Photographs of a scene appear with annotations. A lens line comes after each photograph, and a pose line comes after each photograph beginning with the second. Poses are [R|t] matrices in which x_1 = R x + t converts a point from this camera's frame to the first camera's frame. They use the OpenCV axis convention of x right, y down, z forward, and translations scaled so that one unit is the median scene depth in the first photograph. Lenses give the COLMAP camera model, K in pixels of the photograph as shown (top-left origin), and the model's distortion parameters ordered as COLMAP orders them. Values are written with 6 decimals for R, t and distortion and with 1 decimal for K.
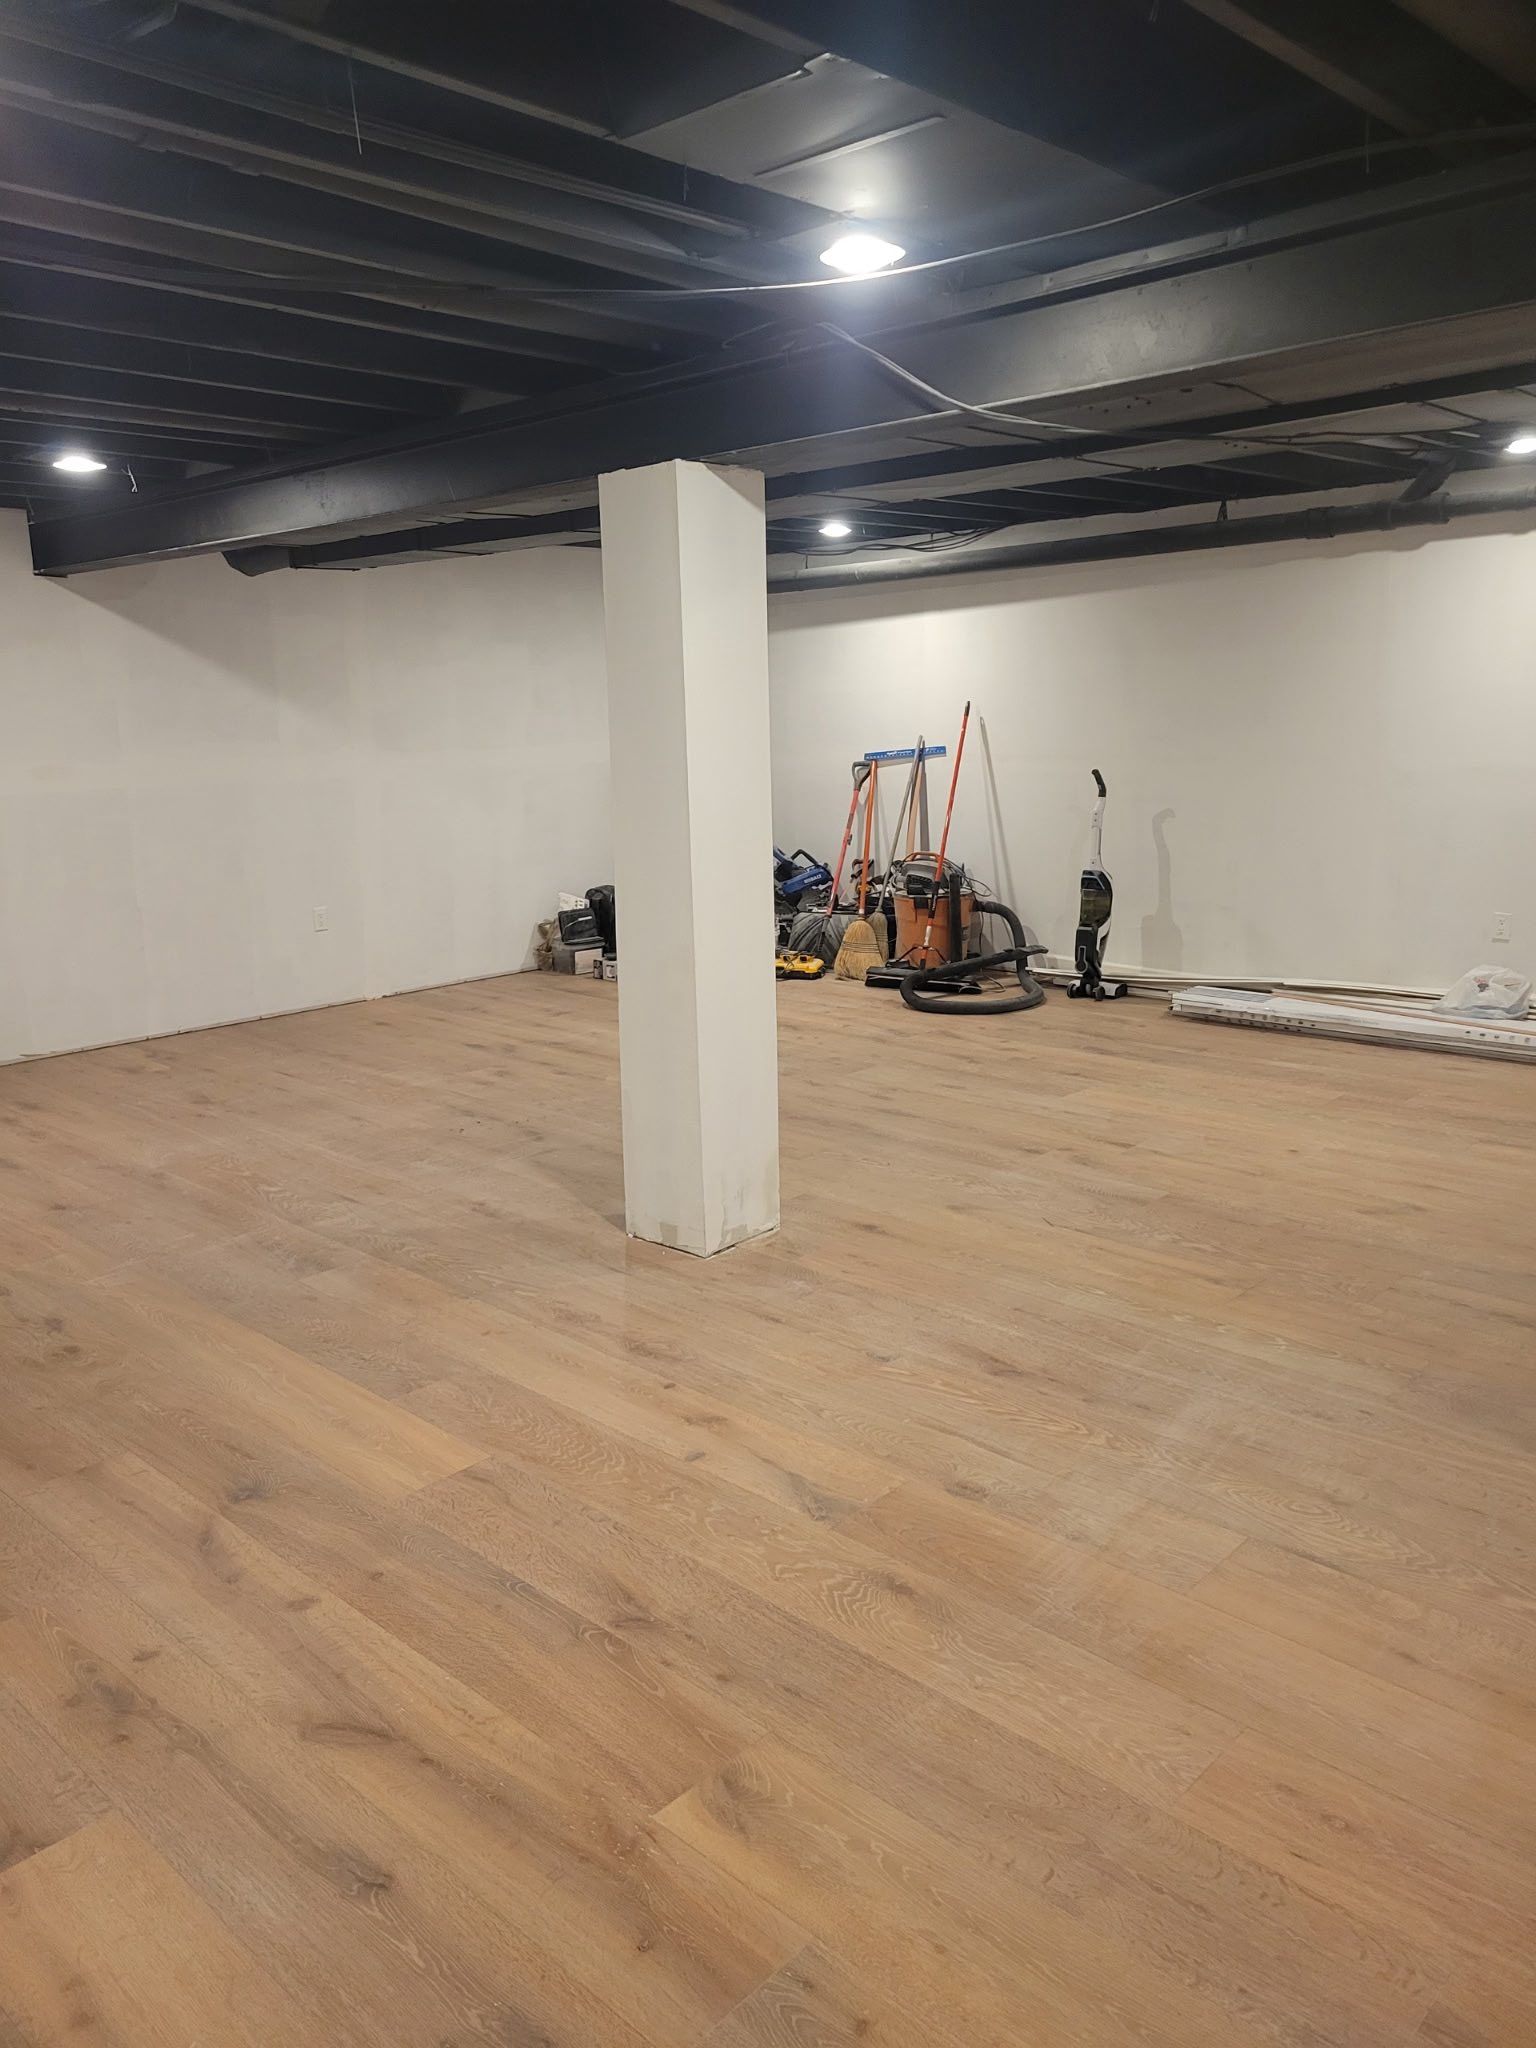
lens RADIAL K [[1554.9, 0, 772.4], [0, 1554.9, 1025.8], [0, 0, 1]] dist [0.036241, -0.007015]
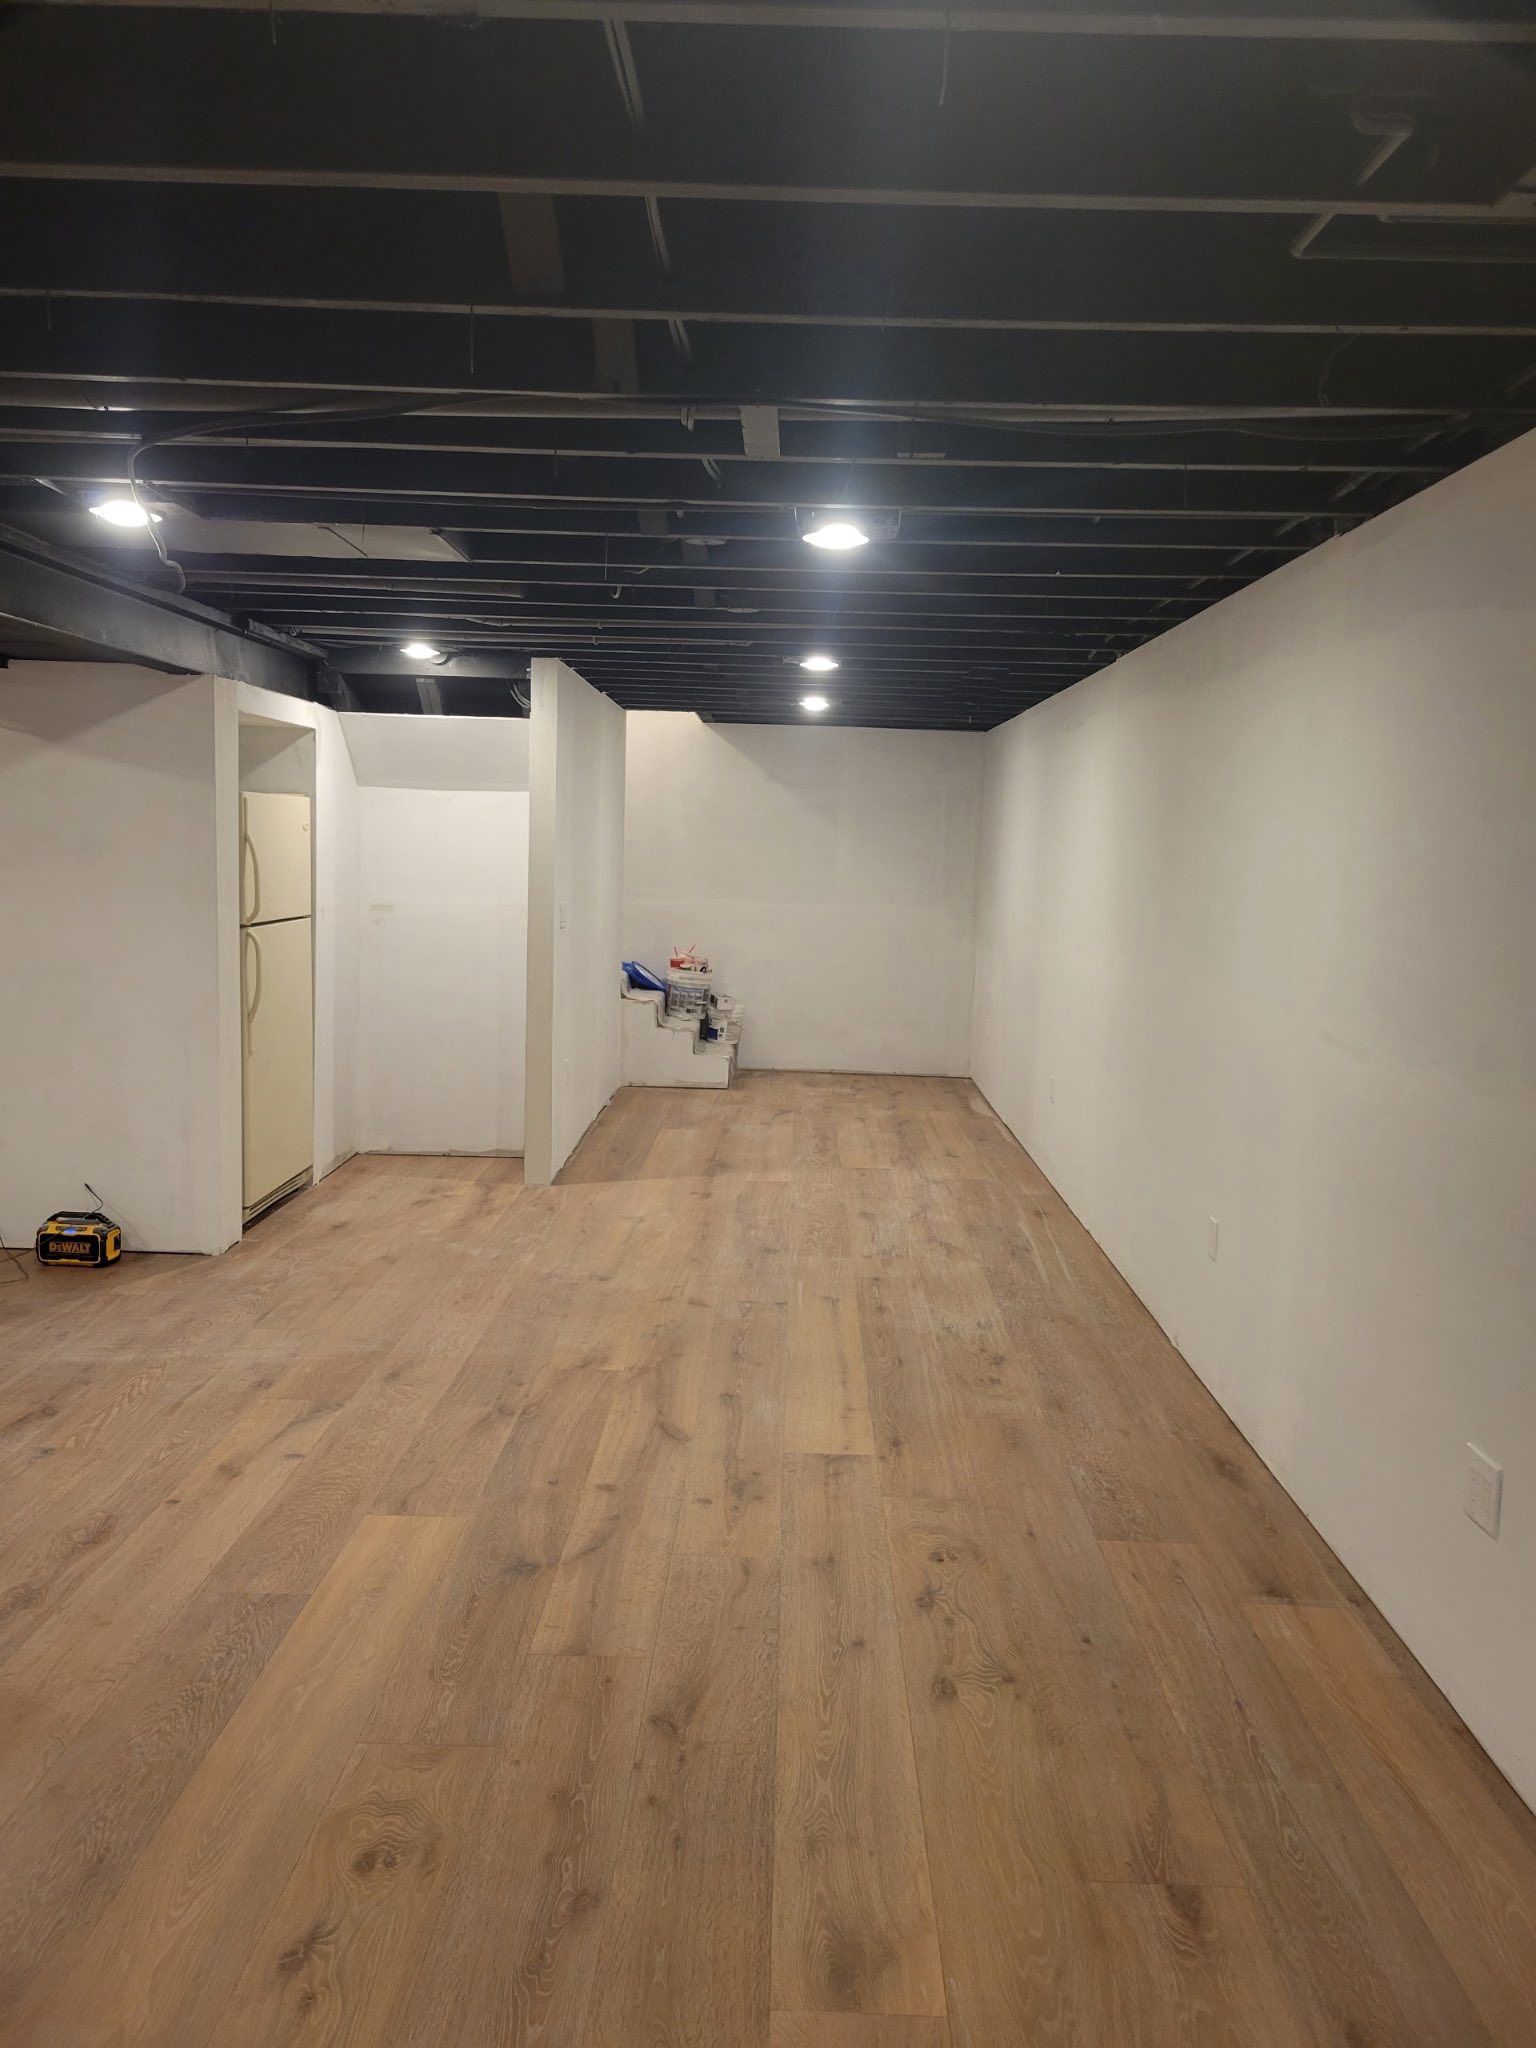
lens RADIAL K [[1554.9, 0, 769.9], [0, 1554.9, 1023.4], [0, 0, 1]] dist [0.036241, -0.007015]
pose [[-0.676424, -0.082613, 0.731865, -1.249553], [0.140144, 0.961097, 0.238016, -0.313784], [-0.723057, 0.263565, -0.638531, 1.501860]]
